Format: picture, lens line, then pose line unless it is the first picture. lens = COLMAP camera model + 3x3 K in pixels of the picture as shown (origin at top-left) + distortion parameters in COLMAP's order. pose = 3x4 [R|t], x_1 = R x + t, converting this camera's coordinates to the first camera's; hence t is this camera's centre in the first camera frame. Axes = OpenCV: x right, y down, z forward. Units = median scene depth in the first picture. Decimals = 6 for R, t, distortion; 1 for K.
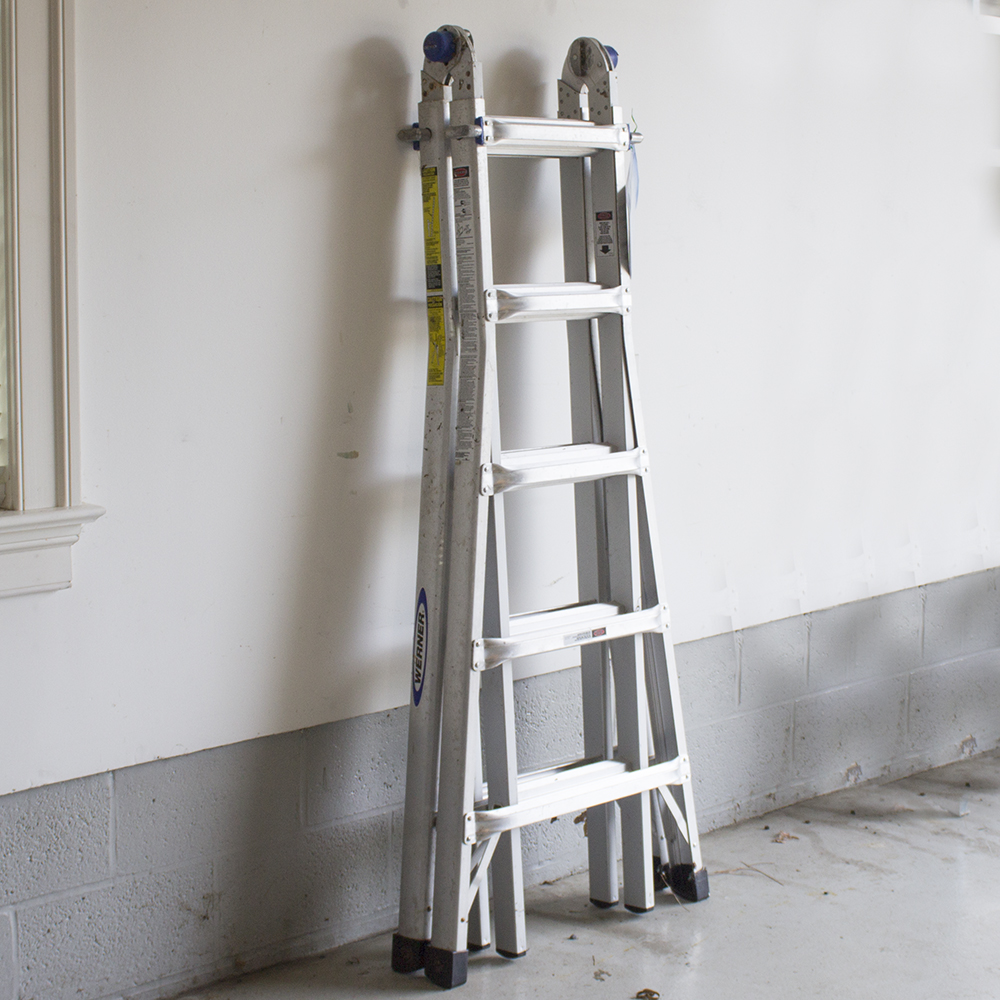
lens RADIAL K [[2057.0, 0, 500.0], [0, 2057.0, 475.6], [0, 0, 1]] dist [-0.084552, -0.198736]
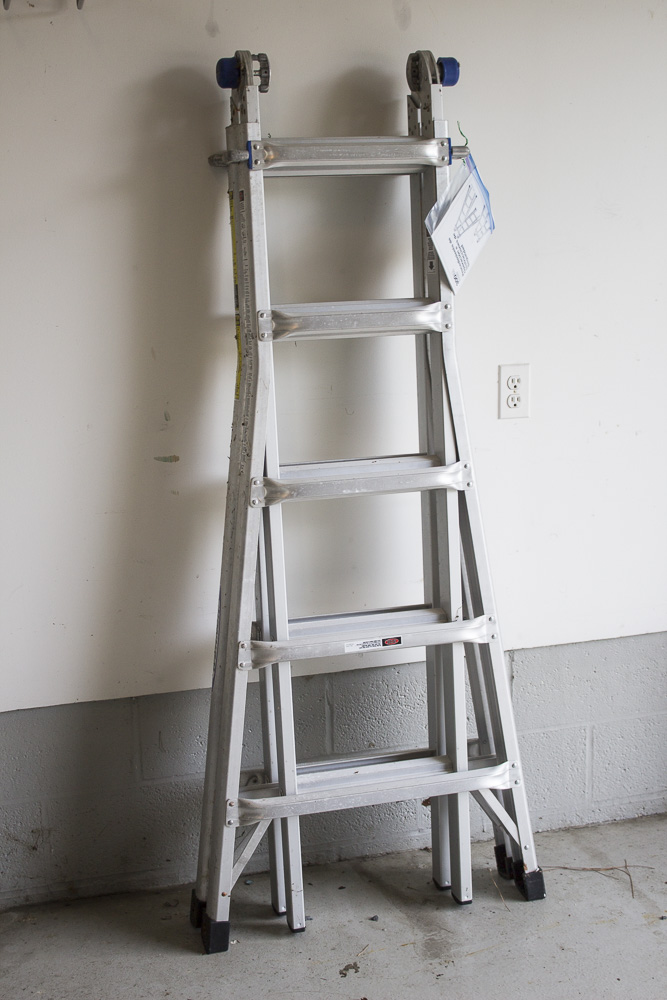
lens RADIAL K [[1422.2, 0, 333.5], [0, 1422.2, 500.0], [0, 0, 1]] dist [-0.041306, 0.050115]
pose [[0.874701, 0.074465, -0.478909, 0.364252], [-0.030362, 0.994605, 0.099195, -0.065291], [0.483712, -0.072225, 0.872242, 0.372409]]
